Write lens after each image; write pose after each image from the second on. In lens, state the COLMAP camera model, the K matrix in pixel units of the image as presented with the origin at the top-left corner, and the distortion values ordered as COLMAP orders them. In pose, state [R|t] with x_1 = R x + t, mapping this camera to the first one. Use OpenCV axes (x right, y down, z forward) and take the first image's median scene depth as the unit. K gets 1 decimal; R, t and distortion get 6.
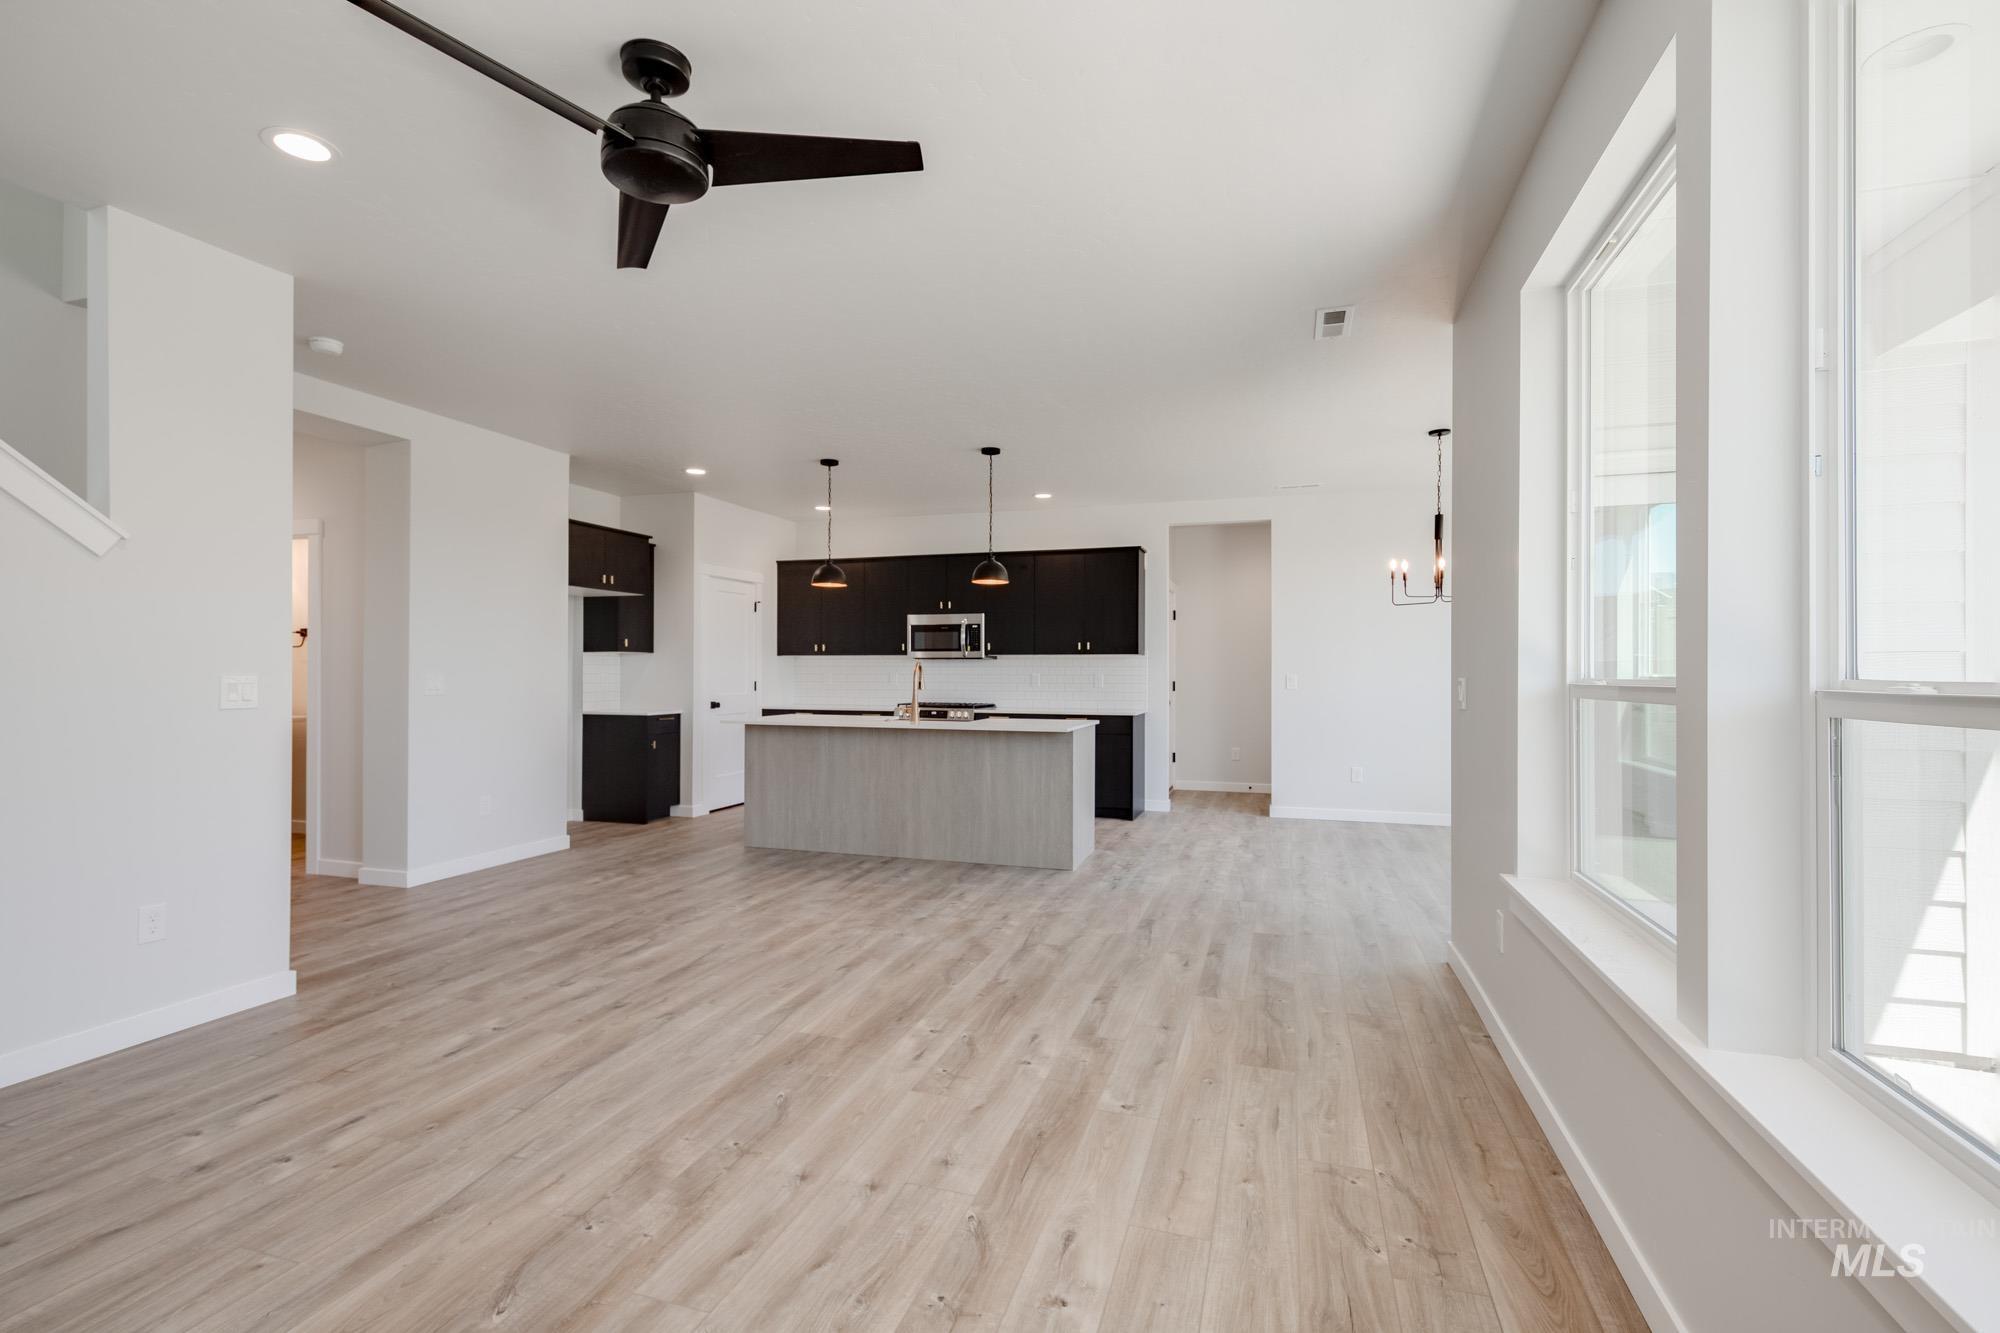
lens RADIAL K [[904.8, 0, 1002.6], [0, 904.8, 654.5], [0, 0, 1]] dist [0.012292, -0.005500]
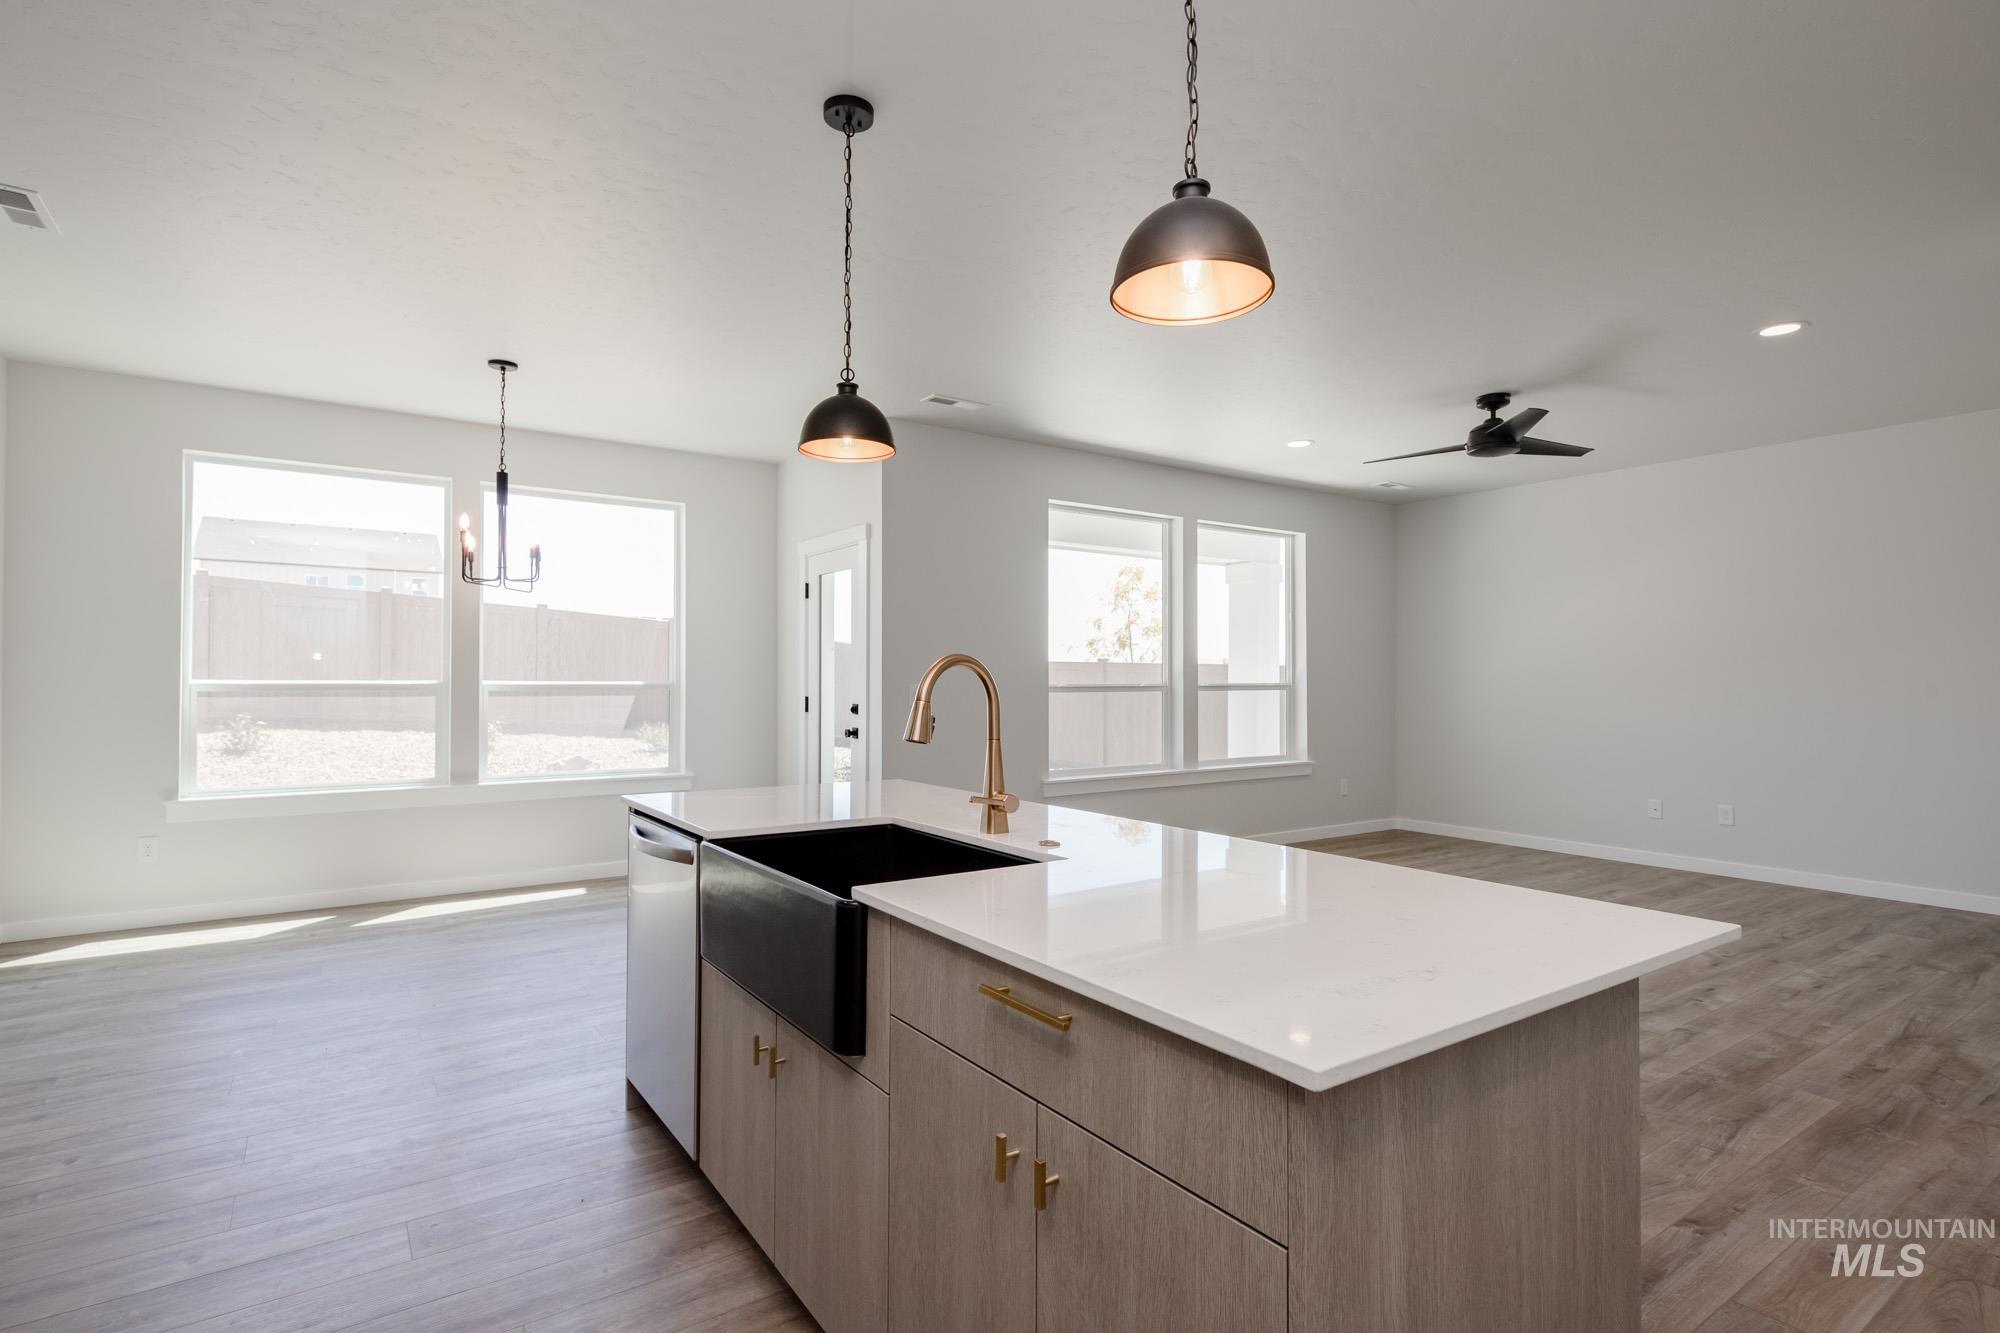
lens RADIAL K [[955.7, 0, 988.7], [0, 955.7, 674.4], [0, 0, 1]] dist [-0.007243, 0.004143]
pose [[-0.776722, -0.001016, 0.629843, -0.312693], [-0.017563, 0.999645, -0.020045, 0.022796], [-0.629599, -0.026631, -0.776463, 1.263472]]
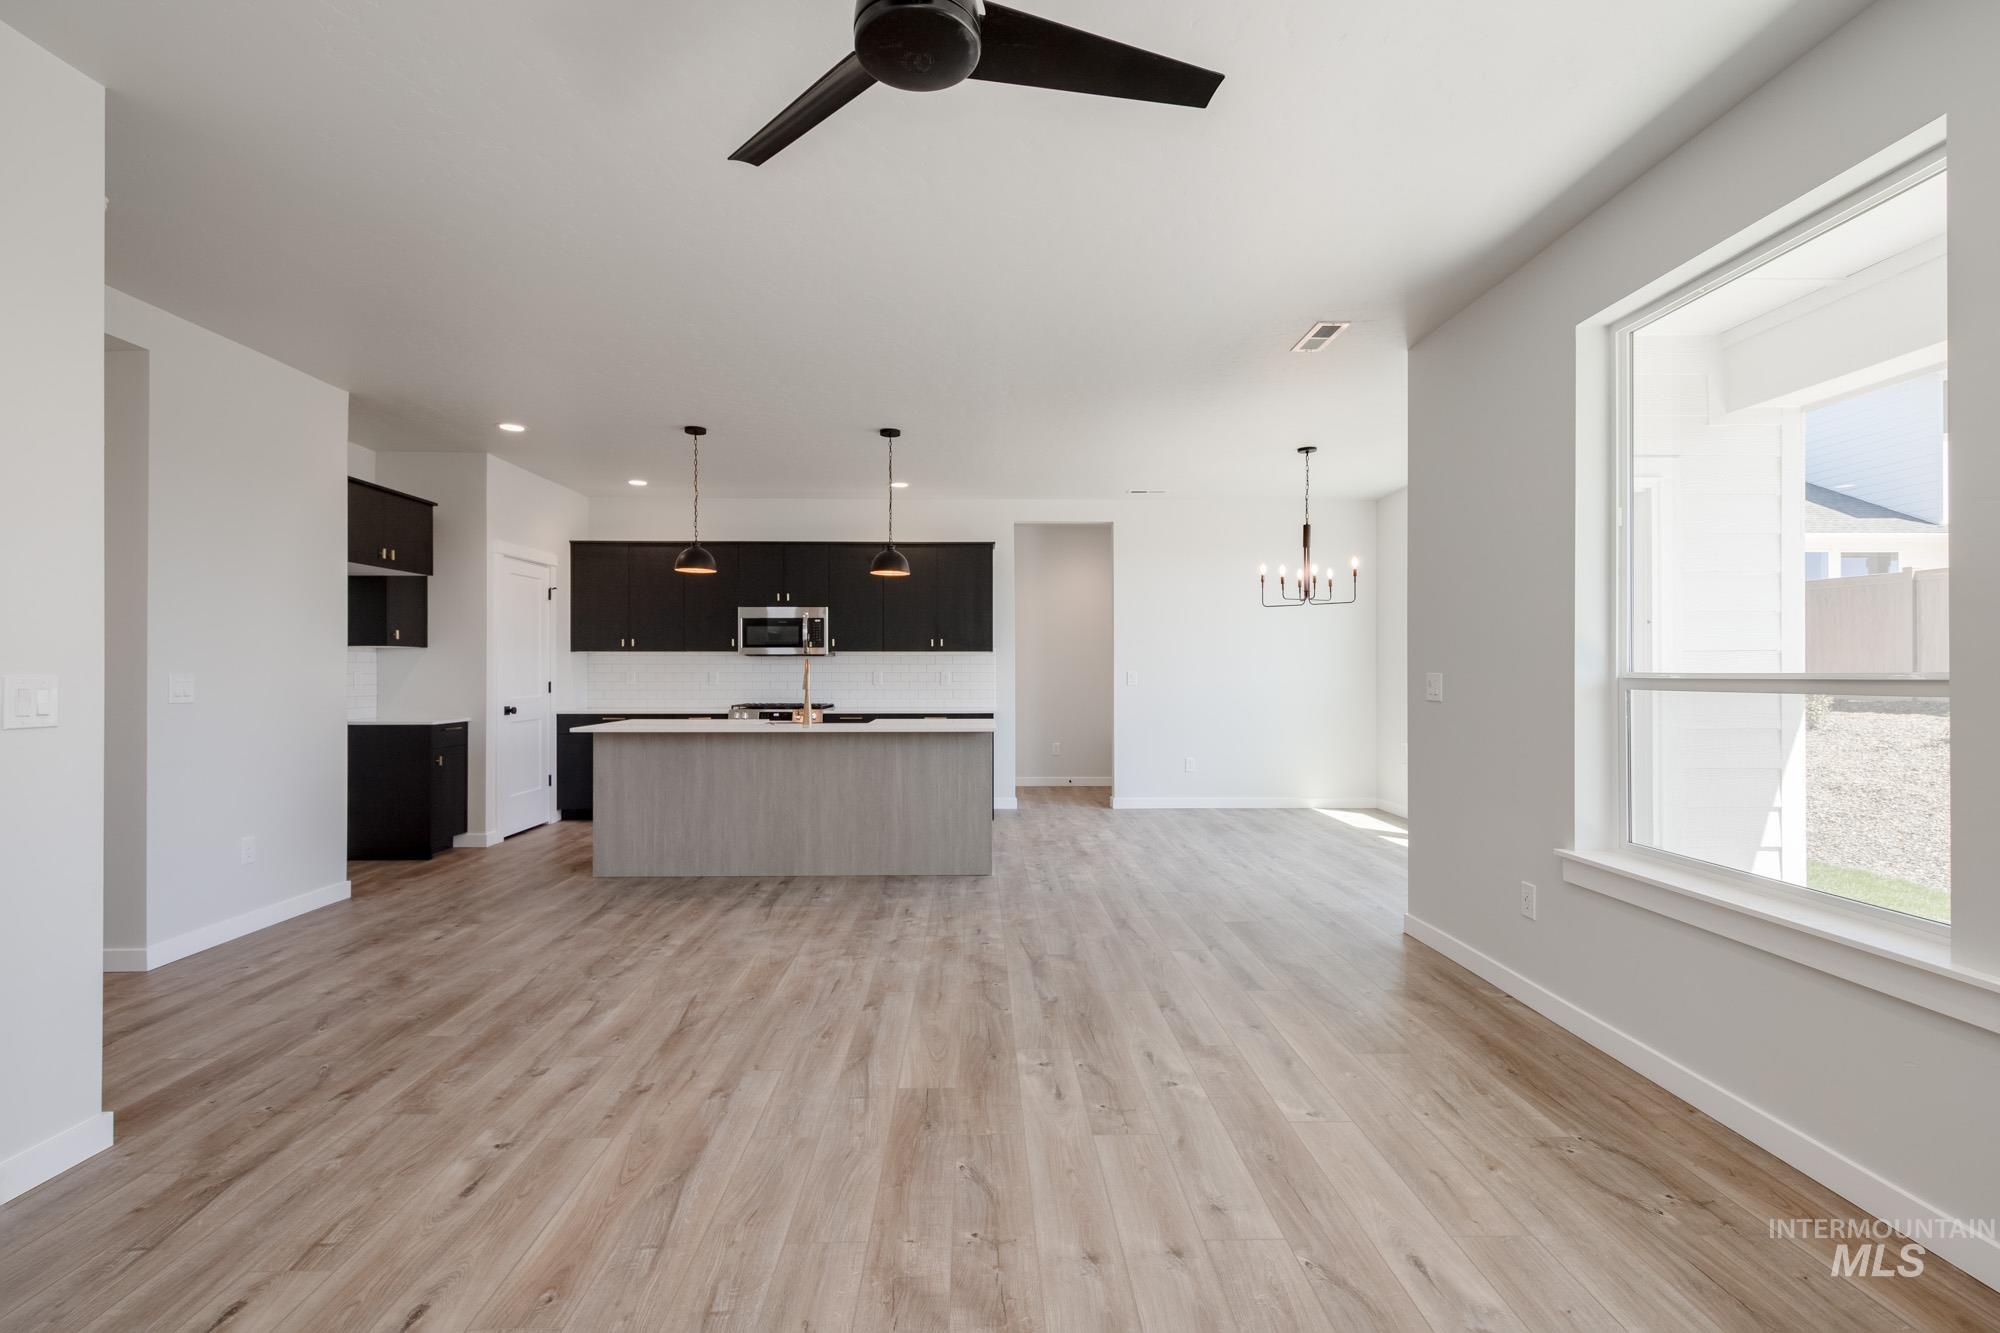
lens RADIAL K [[904.8, 0, 1002.2], [0, 904.8, 657.4], [0, 0, 1]] dist [0.012292, -0.005500]
pose [[0.945070, 0.000997, 0.326866, -0.208361], [-0.002785, 0.999984, 0.005001, 0.001657], [-0.326856, -0.005636, 0.945057, 0.079213]]
